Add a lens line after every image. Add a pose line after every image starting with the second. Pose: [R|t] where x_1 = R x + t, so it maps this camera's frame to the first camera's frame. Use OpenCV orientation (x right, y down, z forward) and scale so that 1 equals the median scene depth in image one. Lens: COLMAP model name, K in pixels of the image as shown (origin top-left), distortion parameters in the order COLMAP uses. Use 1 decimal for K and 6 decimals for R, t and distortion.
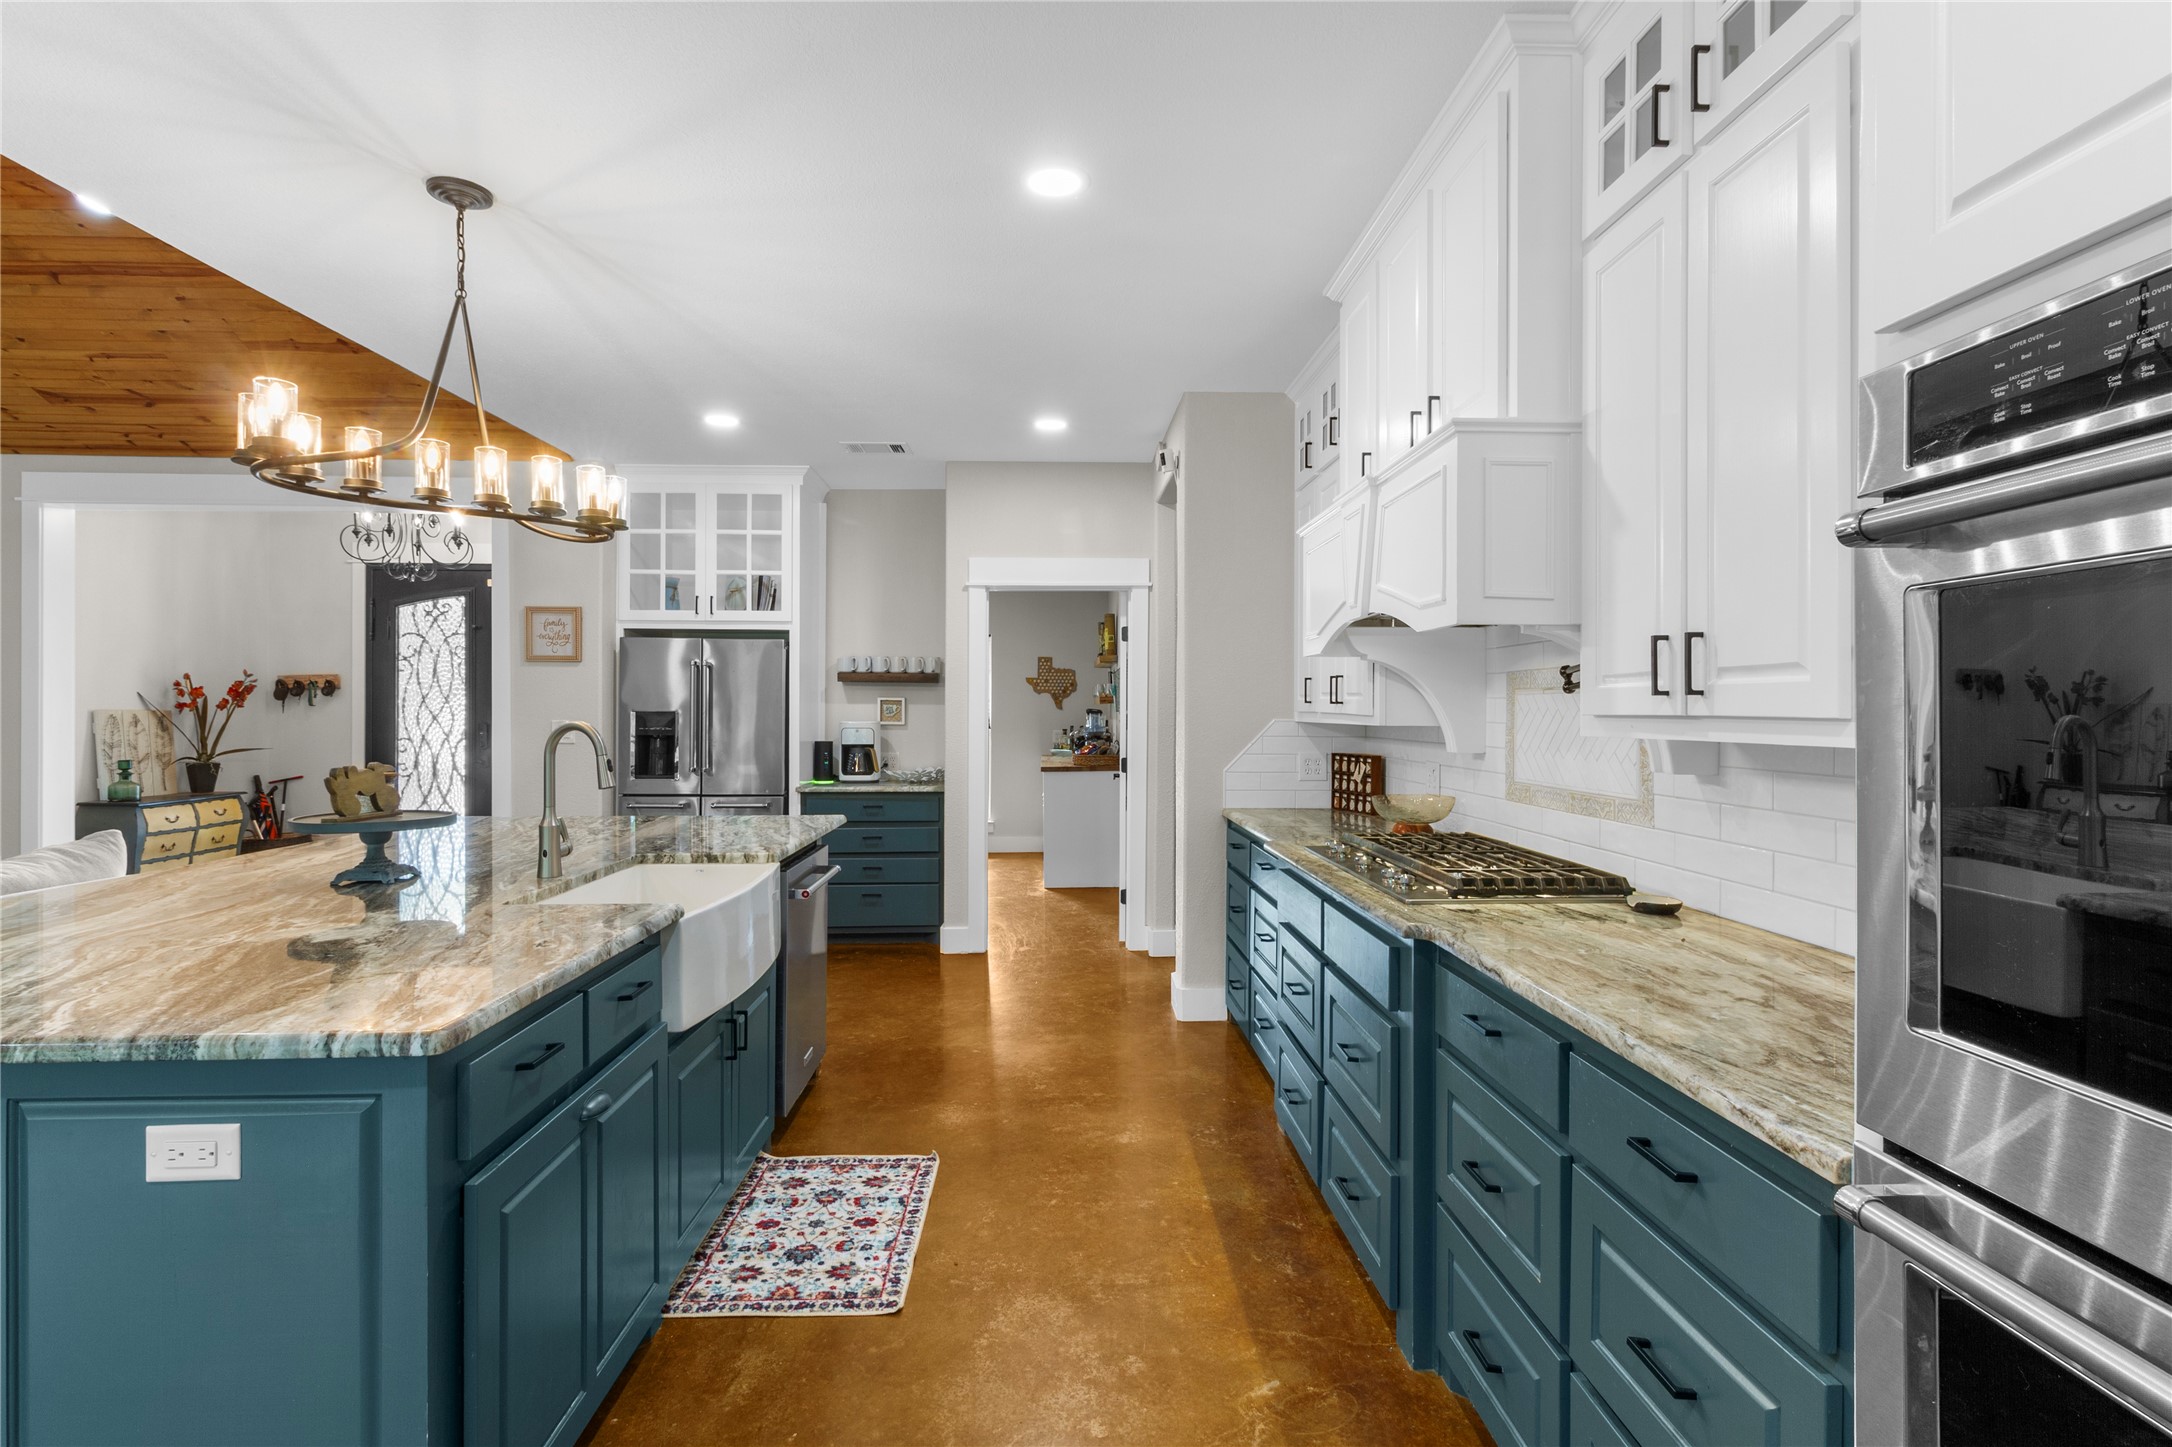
lens RADIAL K [[1030.3, 0, 1100.8], [0, 1030.3, 715.8], [0, 0, 1]] dist [0.004964, -0.000410]
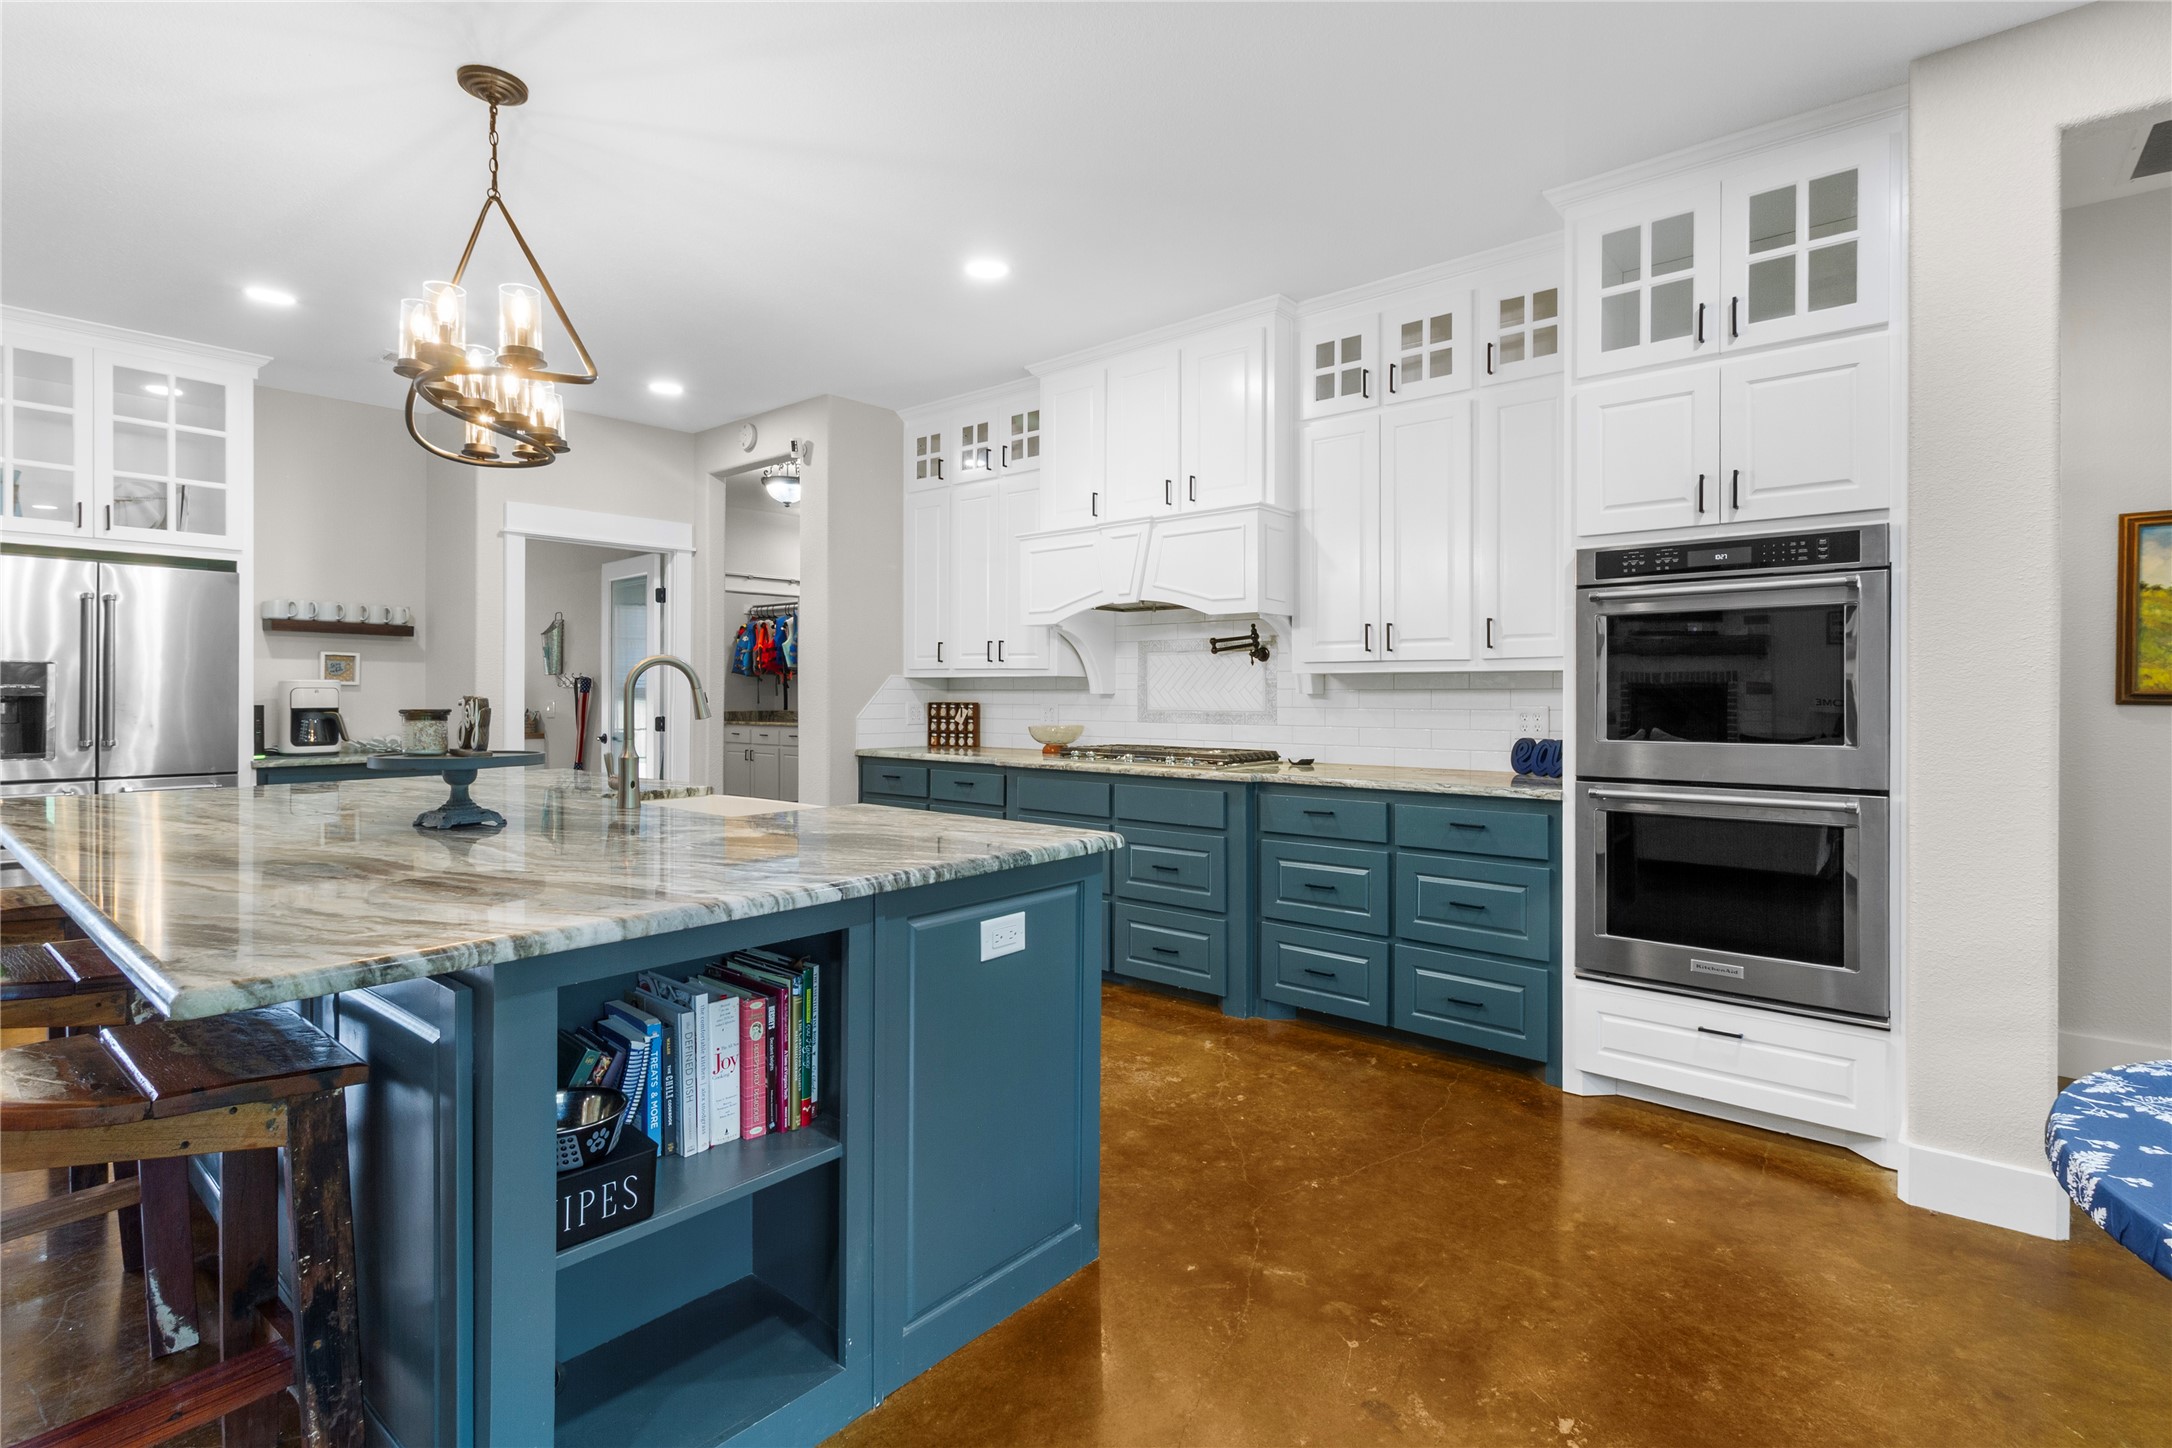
lens RADIAL K [[1030.3, 0, 1111.0], [0, 1030.3, 701.0], [0, 0, 1]] dist [0.004964, -0.000410]
pose [[0.673298, -0.008563, 0.739322, -0.580320], [0.004899, 0.999963, 0.007120, 0.027199], [-0.739355, -0.001172, 0.673315, -0.024382]]
